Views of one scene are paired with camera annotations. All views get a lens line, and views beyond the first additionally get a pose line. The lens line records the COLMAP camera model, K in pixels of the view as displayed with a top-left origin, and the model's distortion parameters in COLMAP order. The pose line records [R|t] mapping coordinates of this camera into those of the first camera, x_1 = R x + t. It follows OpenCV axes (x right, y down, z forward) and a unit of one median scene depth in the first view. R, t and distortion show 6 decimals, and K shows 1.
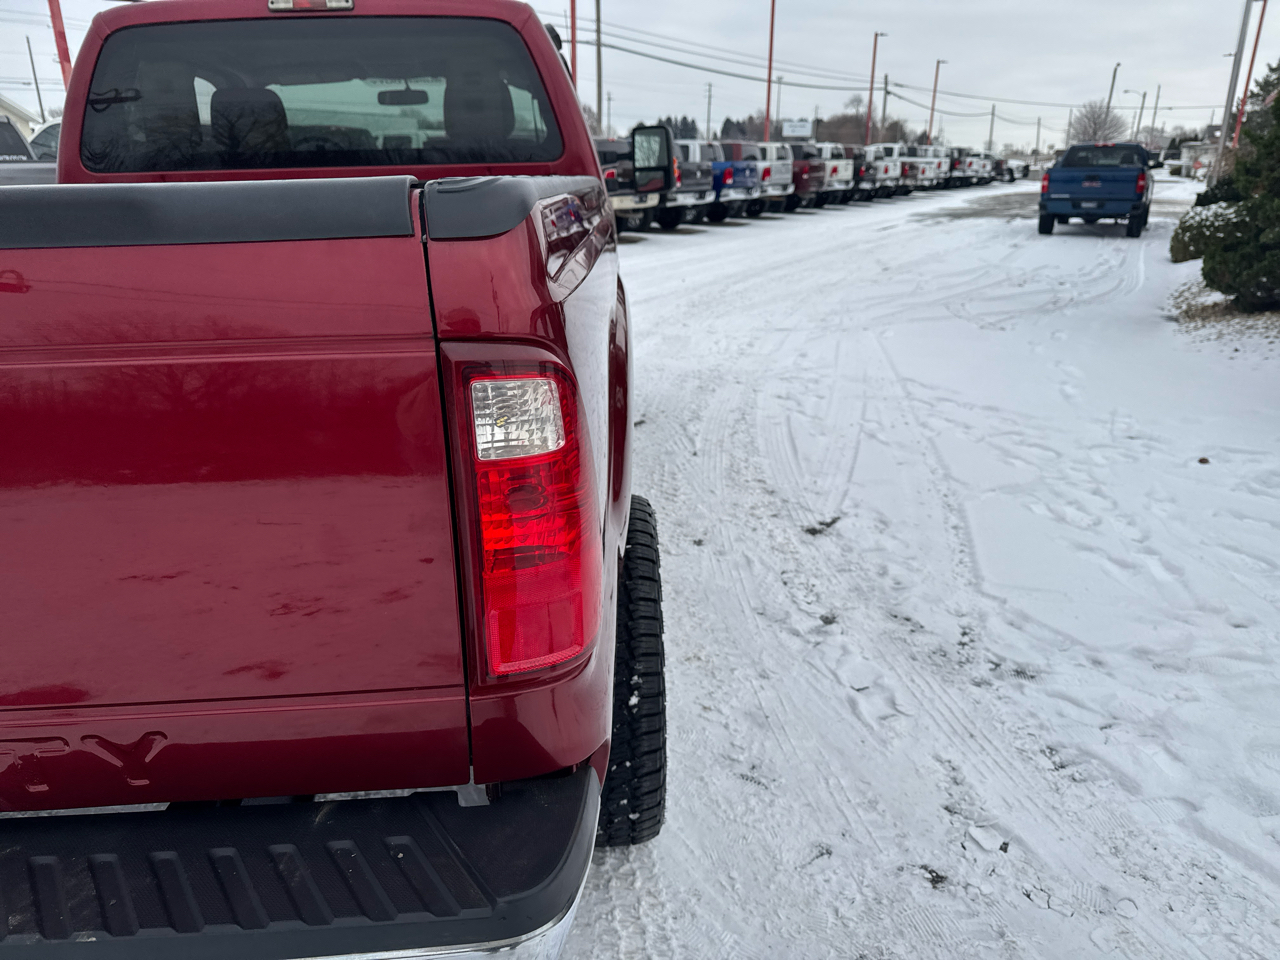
lens RADIAL K [[901.0, 0, 646.3], [0, 901.0, 492.2], [0, 0, 1]] dist [0.018762, -0.022862]
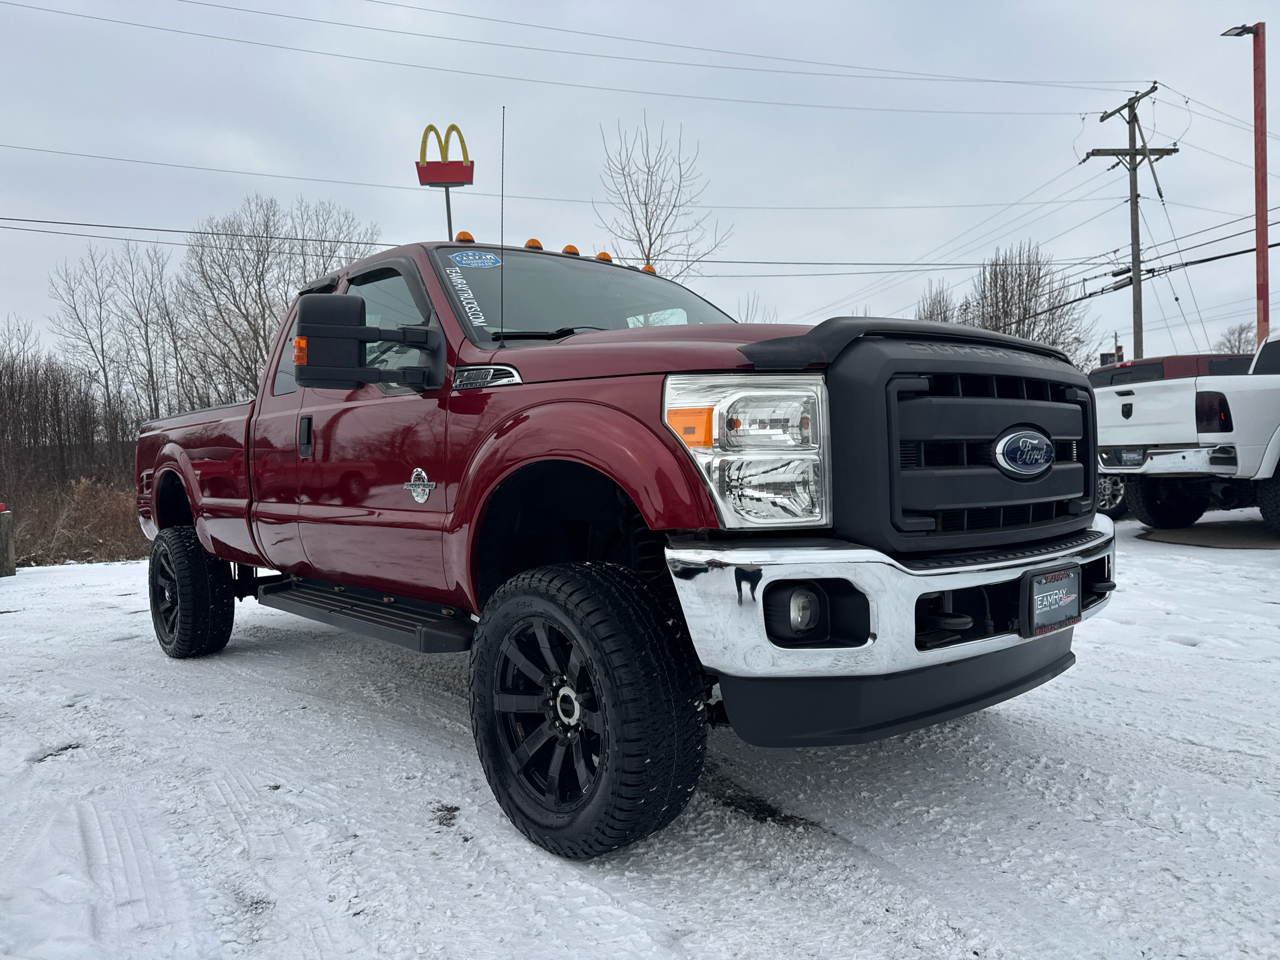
lens RADIAL K [[899.0, 0, 644.3], [0, 899.0, 500.2], [0, 0, 1]] dist [0.008629, -0.001442]
pose [[-0.777836, 0.065338, -0.625061, 0.125075], [-0.169212, 0.936080, 0.308419, -0.254899], [0.605259, 0.345667, -0.717061, 0.838458]]
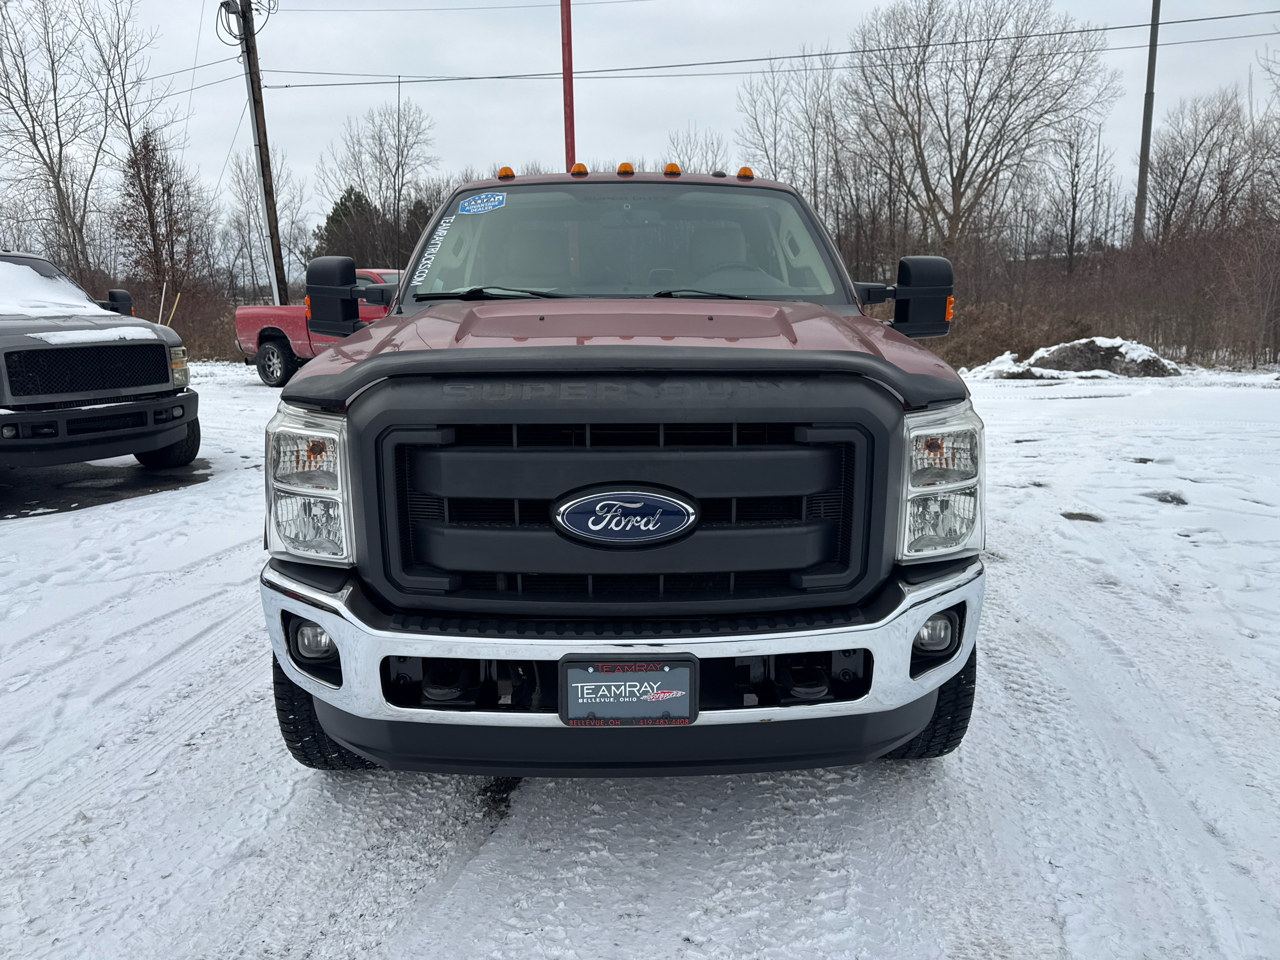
lens RADIAL K [[899.0, 0, 644.3], [0, 899.0, 500.2], [0, 0, 1]] dist [0.008629, -0.001442]
pose [[-0.999122, 0.016815, 0.038372, -0.151813], [0.035295, 0.831279, 0.554734, -0.331203], [-0.022570, 0.555602, -0.831142, 0.891063]]
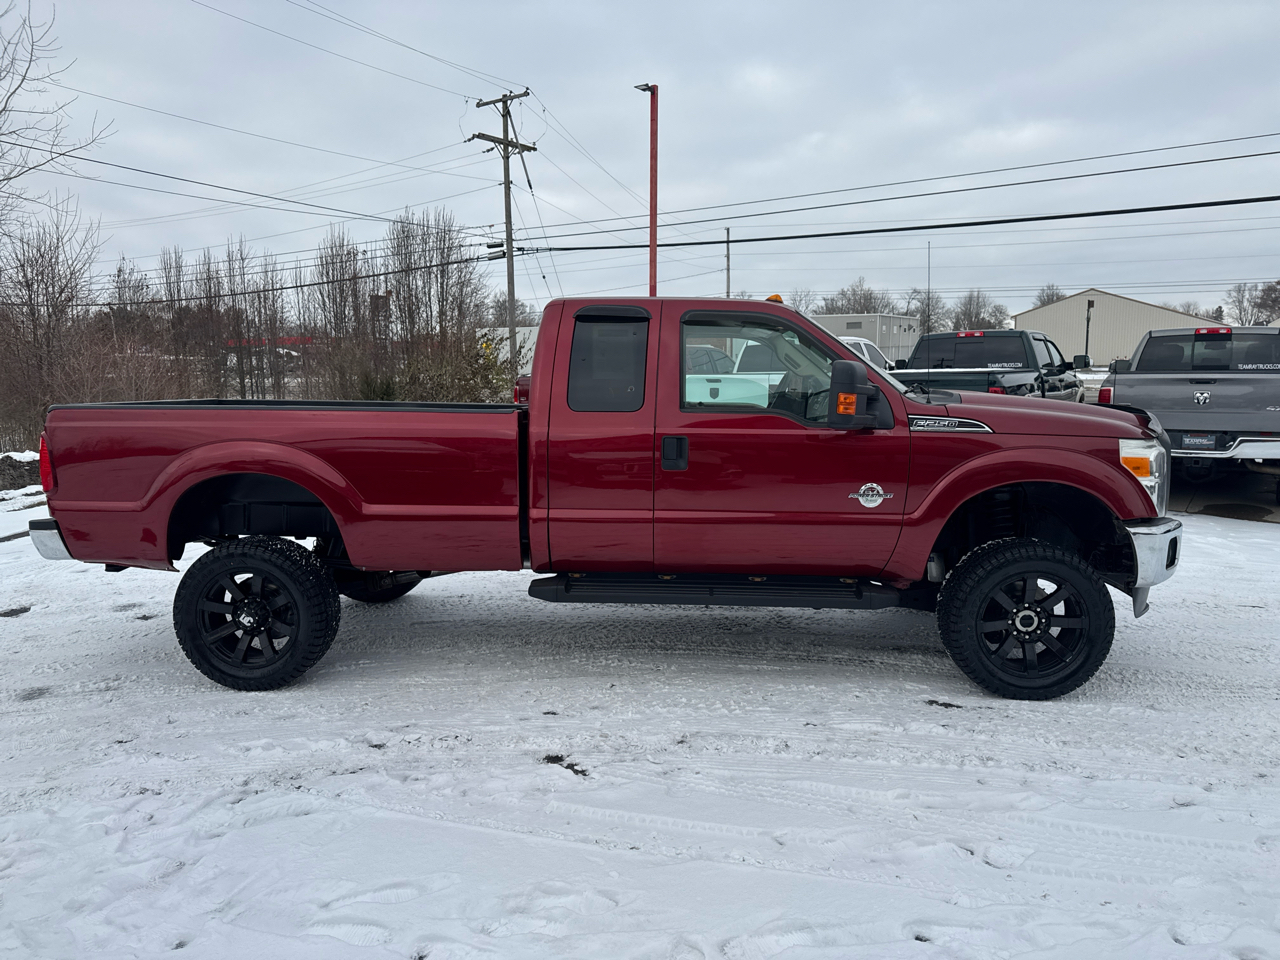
lens RADIAL K [[884.9, 0, 637.1], [0, 884.9, 513.6], [0, 0, 1]] dist [0.056215, -0.047490]
pose [[-0.096317, 0.163301, -0.981863, 0.467288], [-0.330661, 0.925177, 0.186309, -0.178960], [0.938822, 0.342608, -0.035113, 0.440292]]
